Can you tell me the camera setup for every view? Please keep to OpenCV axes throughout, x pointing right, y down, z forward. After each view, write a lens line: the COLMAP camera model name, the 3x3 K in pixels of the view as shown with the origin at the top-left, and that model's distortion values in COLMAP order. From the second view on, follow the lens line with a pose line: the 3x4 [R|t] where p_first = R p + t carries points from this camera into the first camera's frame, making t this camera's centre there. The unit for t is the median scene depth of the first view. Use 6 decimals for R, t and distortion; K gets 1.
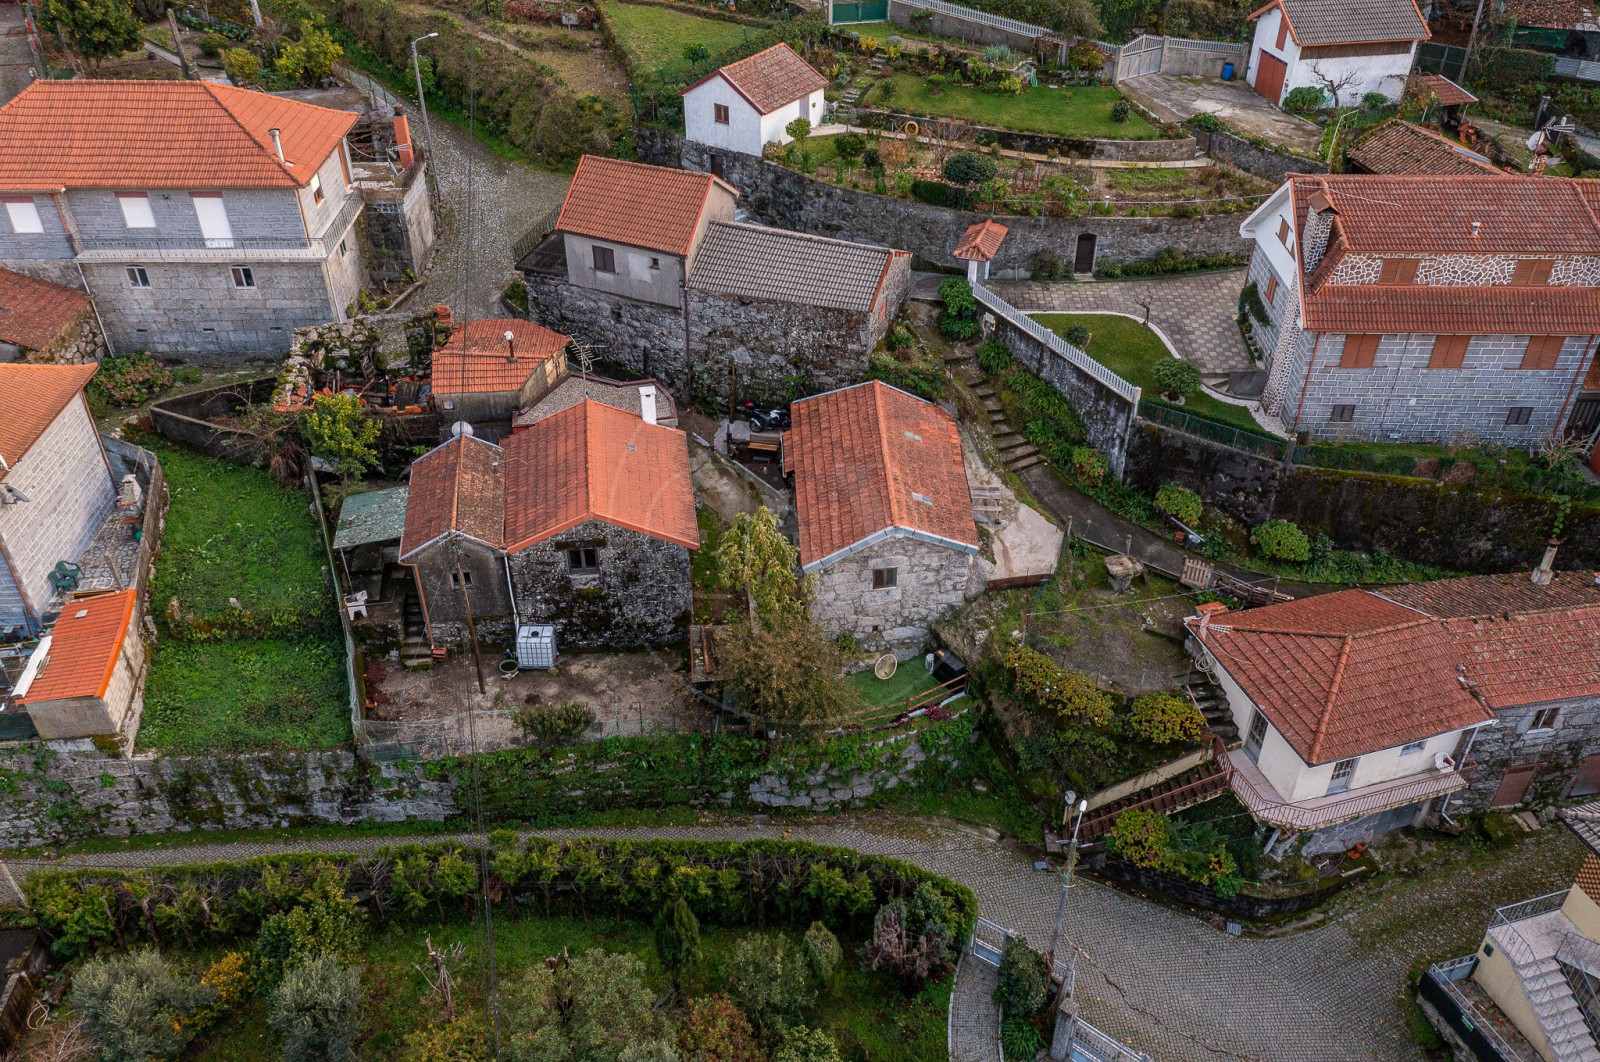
lens RADIAL K [[1257.6, 0, 804.9], [0, 1257.6, 531.0], [0, 0, 1]] dist [0.000073, 0.037831]
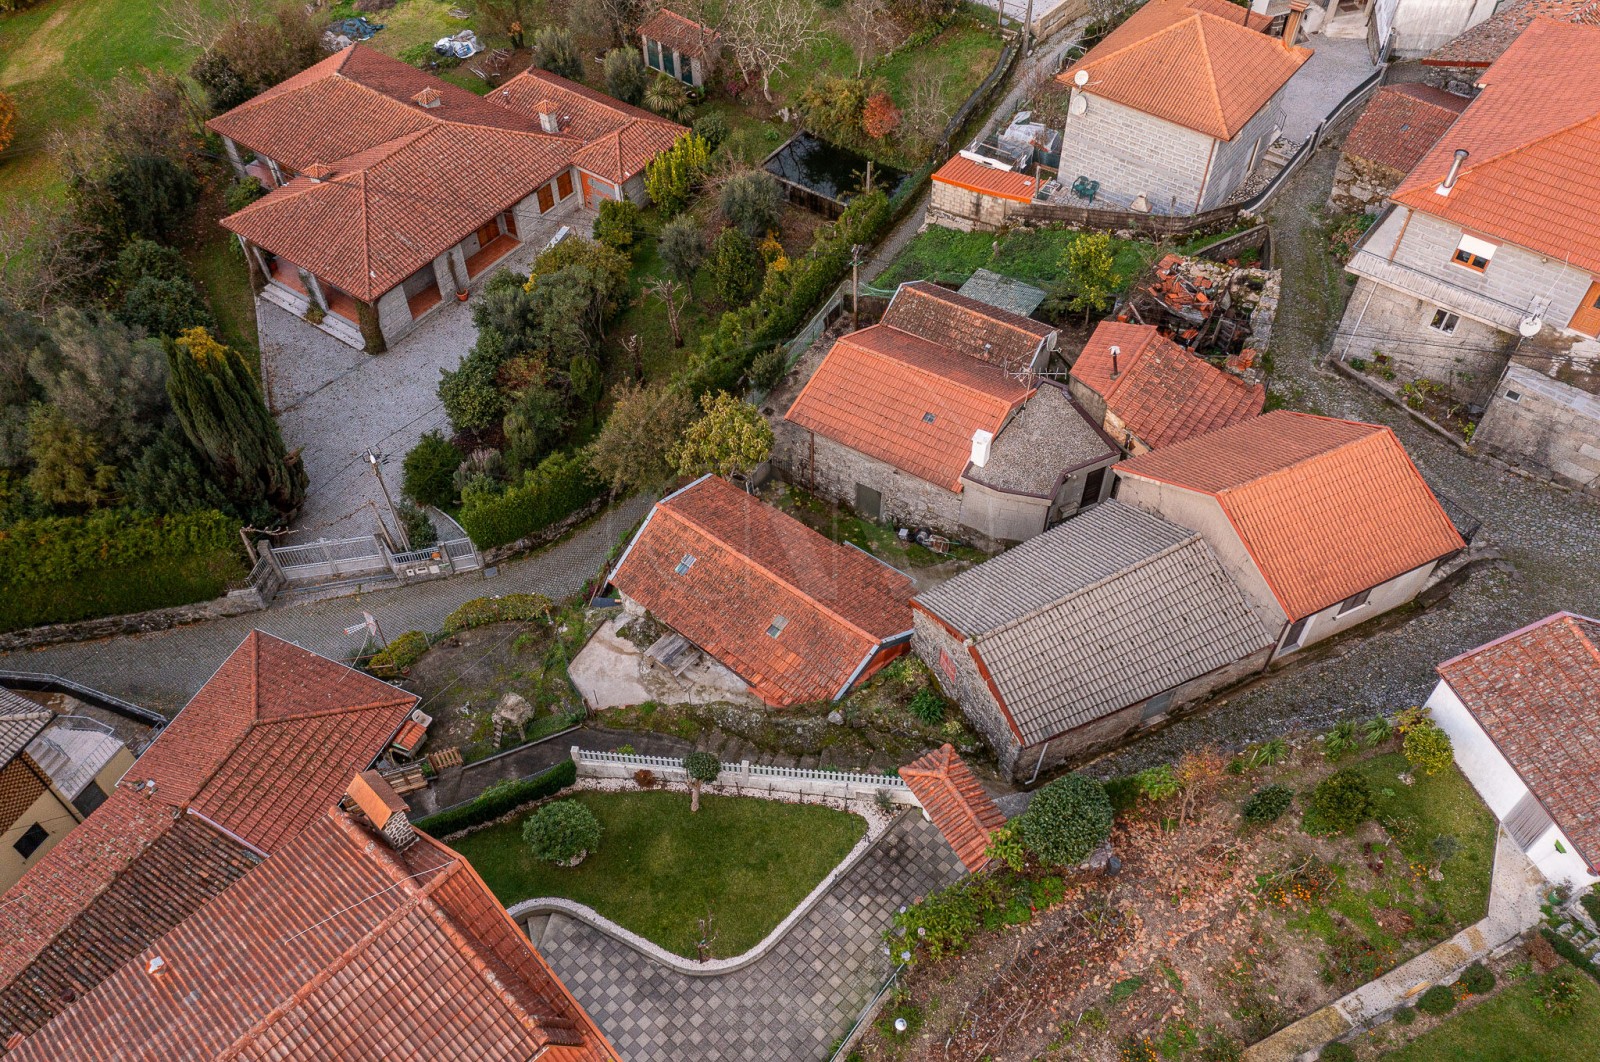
lens RADIAL K [[1257.6, 0, 802.9], [0, 1257.6, 537.4], [0, 0, 1]] dist [0.000073, 0.037831]
pose [[-0.654648, 0.579099, -0.485881, 0.435017], [-0.426406, 0.247848, 0.869913, -0.804242], [0.624190, 0.776670, 0.084678, 0.851240]]
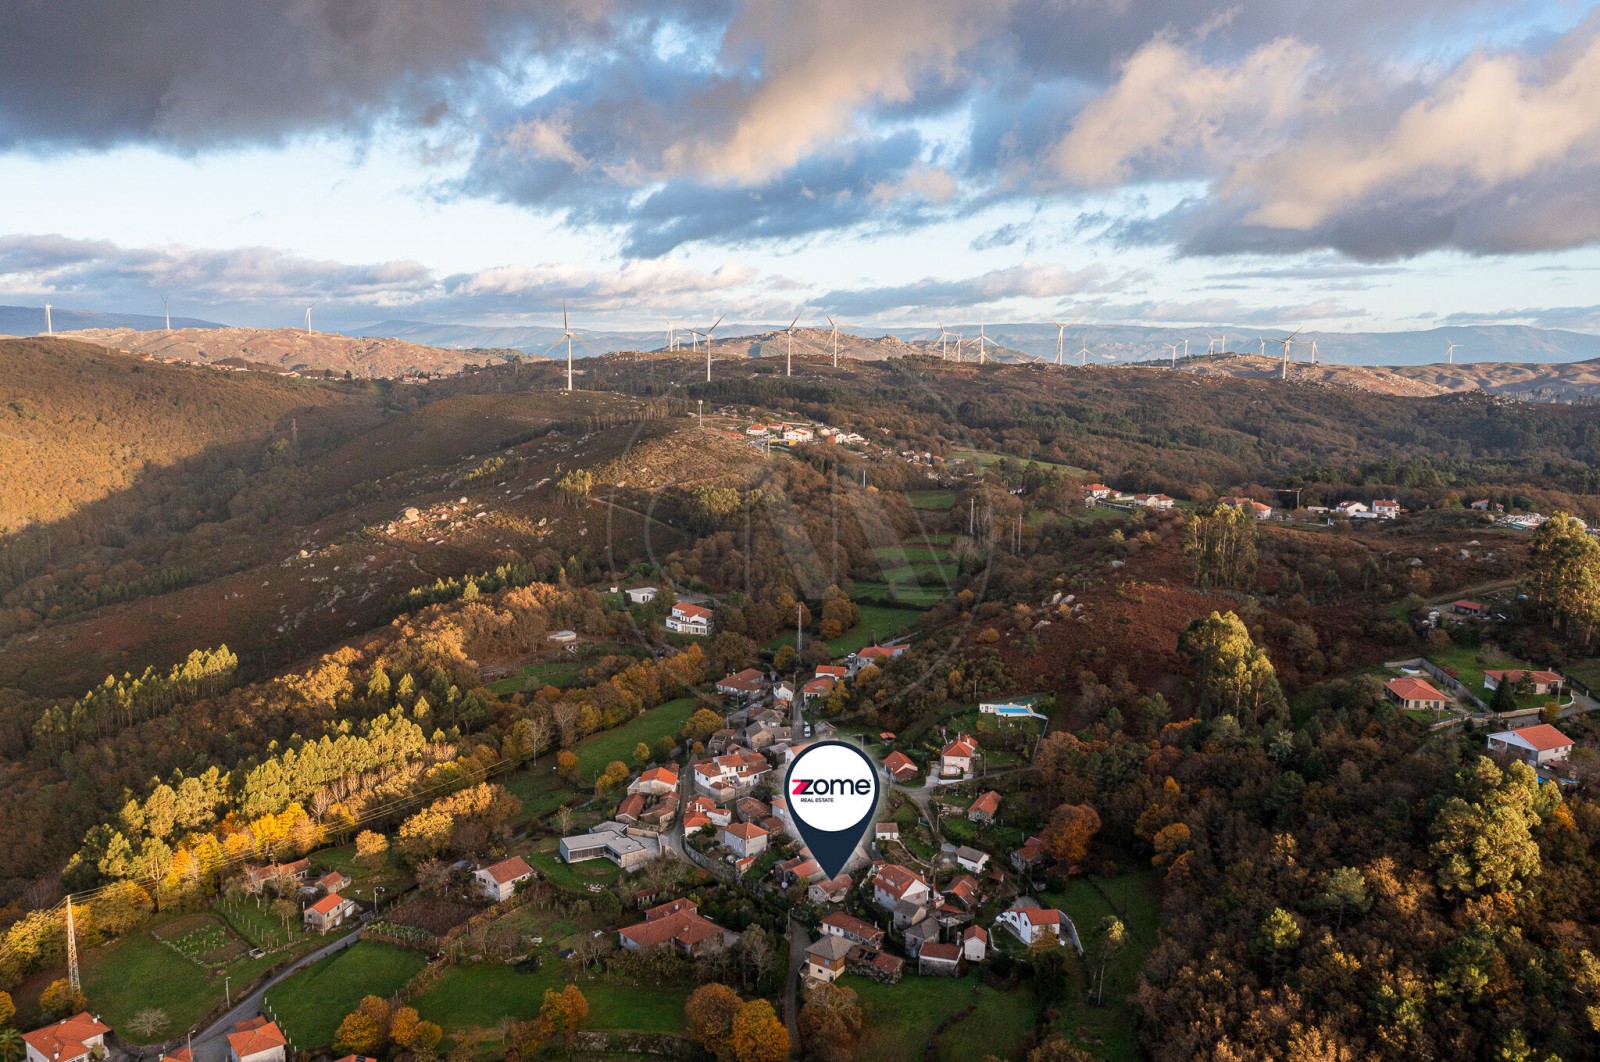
lens RADIAL K [[1257.6, 0, 793.6], [0, 1257.6, 518.1], [0, 0, 1]] dist [0.000073, 0.037831]
pose [[0.601586, 0.118626, -0.789951, 4.738742], [-0.473386, 0.849497, -0.232938, -0.039432], [0.643429, 0.514084, 0.567201, -3.743398]]
